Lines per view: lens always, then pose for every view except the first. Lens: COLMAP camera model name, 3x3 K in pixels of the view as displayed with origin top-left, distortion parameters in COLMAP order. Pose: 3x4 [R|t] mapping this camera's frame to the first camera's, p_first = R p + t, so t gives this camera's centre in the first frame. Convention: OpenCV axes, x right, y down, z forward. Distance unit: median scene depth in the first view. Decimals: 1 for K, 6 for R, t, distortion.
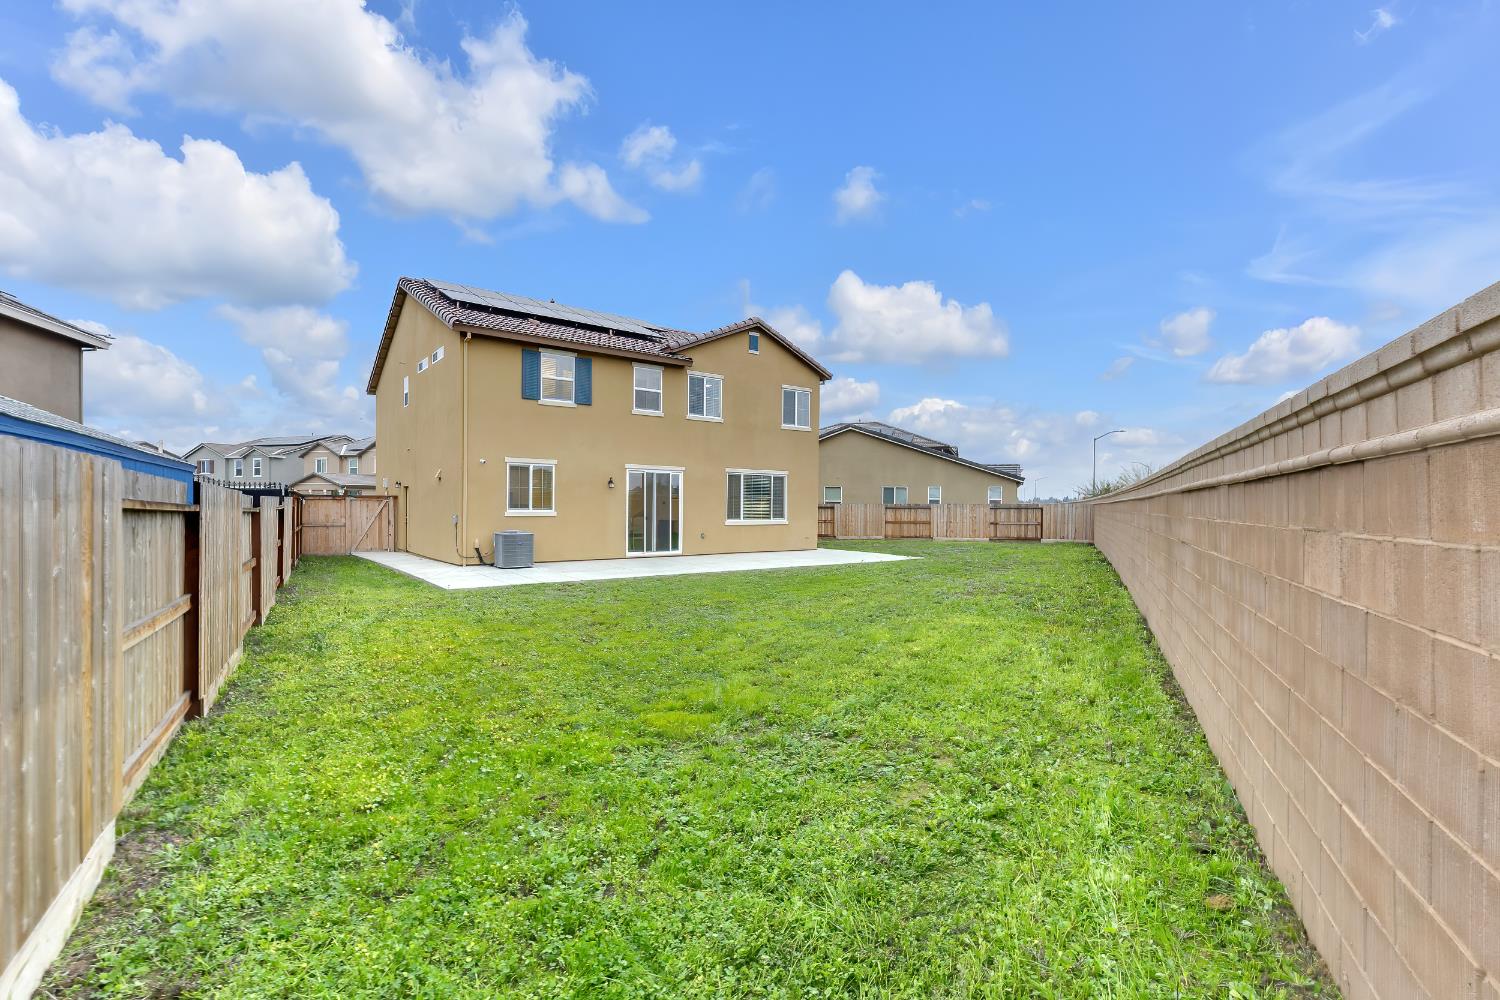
lens RADIAL K [[677.6, 0, 744.9], [0, 677.6, 504.3], [0, 0, 1]] dist [0.000557, -0.000222]
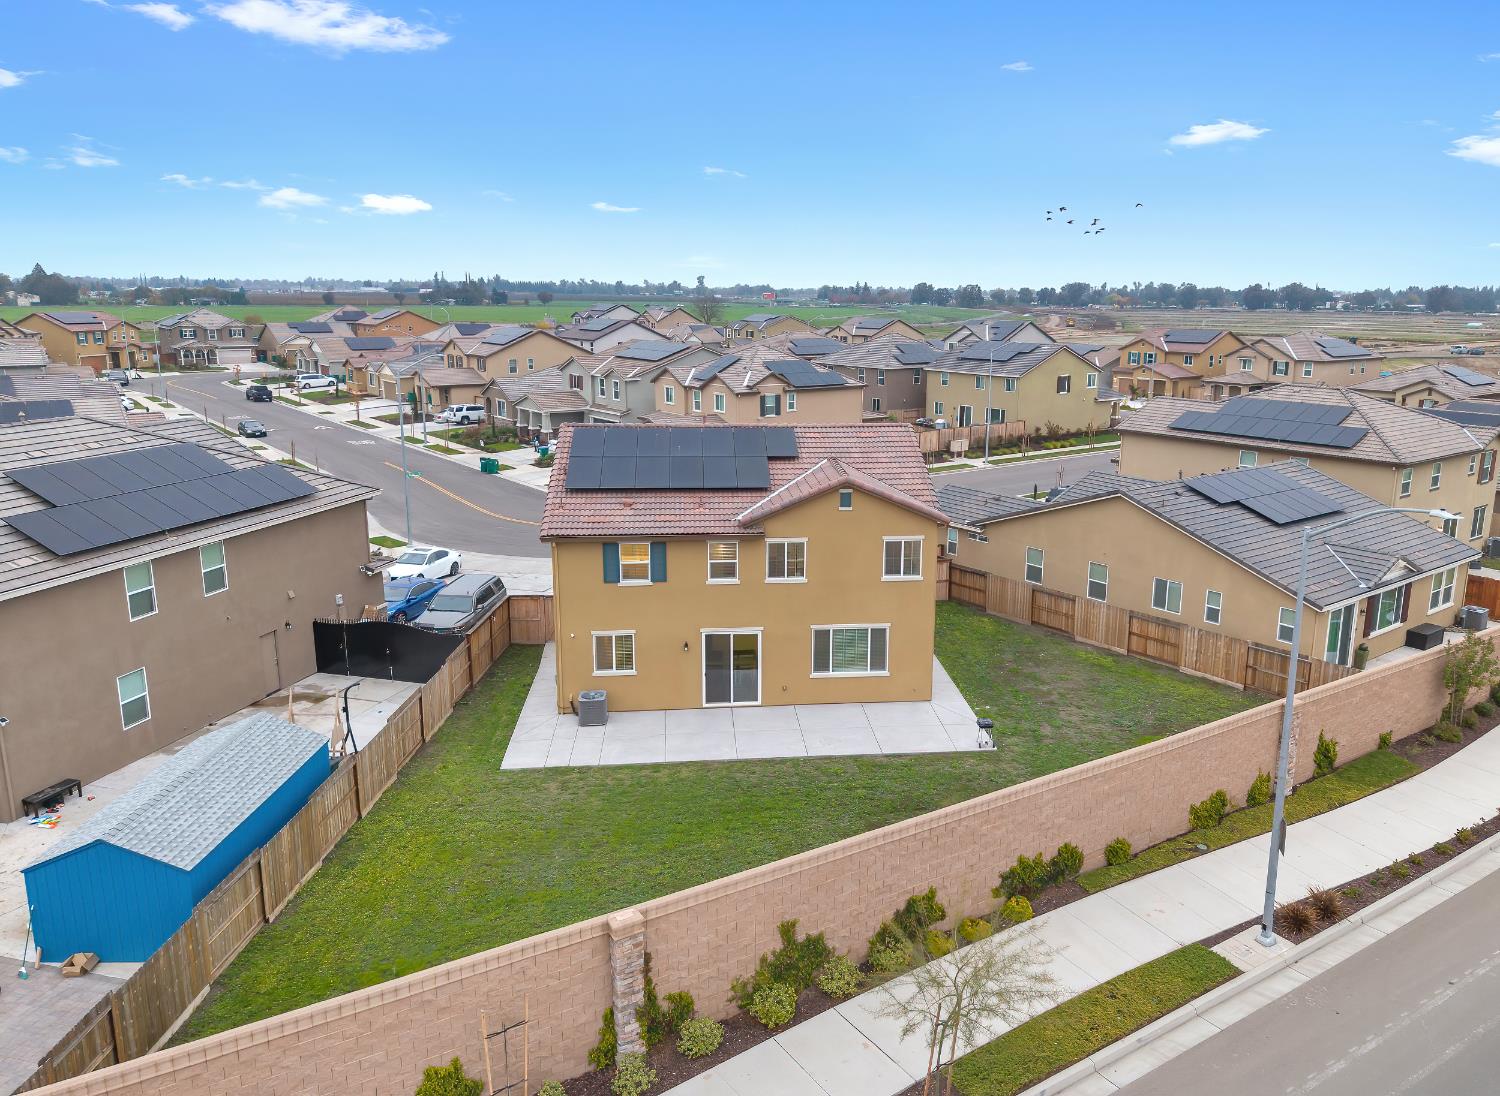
lens RADIAL K [[1078.2, 0, 825.3], [0, 1078.2, 508.9], [0, 0, 1]] dist [0.083267, -0.000139]
pose [[0.863002, 0.101048, -0.494992, 0.808532], [-0.006466, 0.981922, 0.189176, -0.554067], [0.505159, -0.160059, 0.848054, -0.353402]]
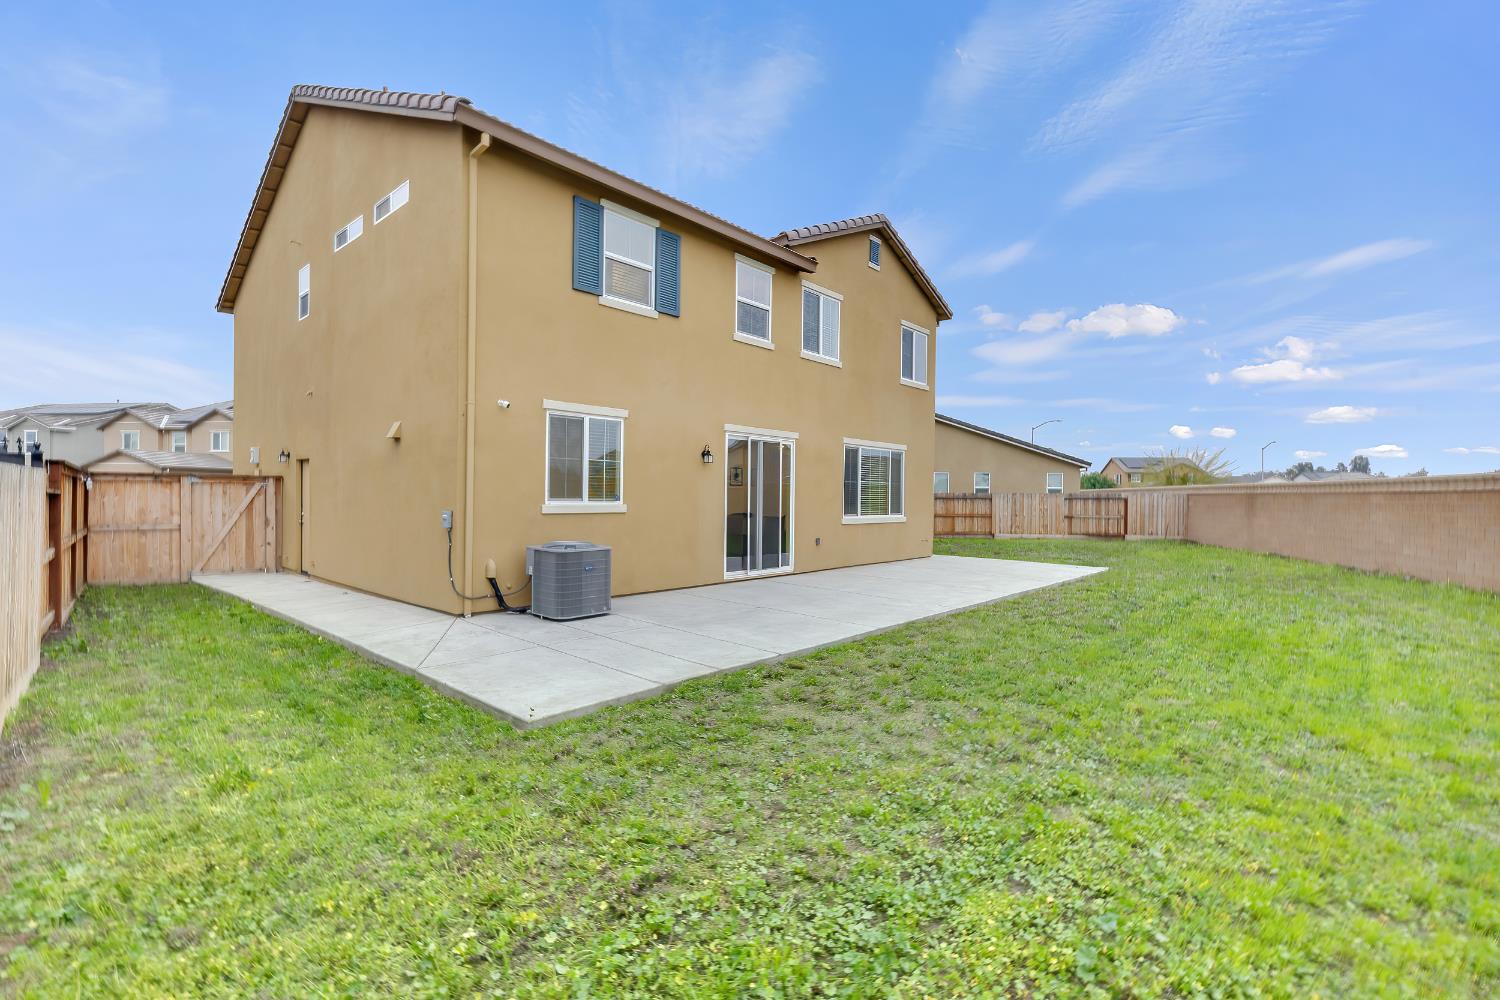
lens RADIAL K [[674.9, 0, 755.4], [0, 674.9, 493.5], [0, 0, 1]] dist [0.002037, 0.000434]
pose [[0.982500, 0.002402, 0.186247, -0.242851], [-0.002113, 0.999996, -0.001748, 0.002500], [-0.186250, 0.001324, 0.982501, 0.388994]]
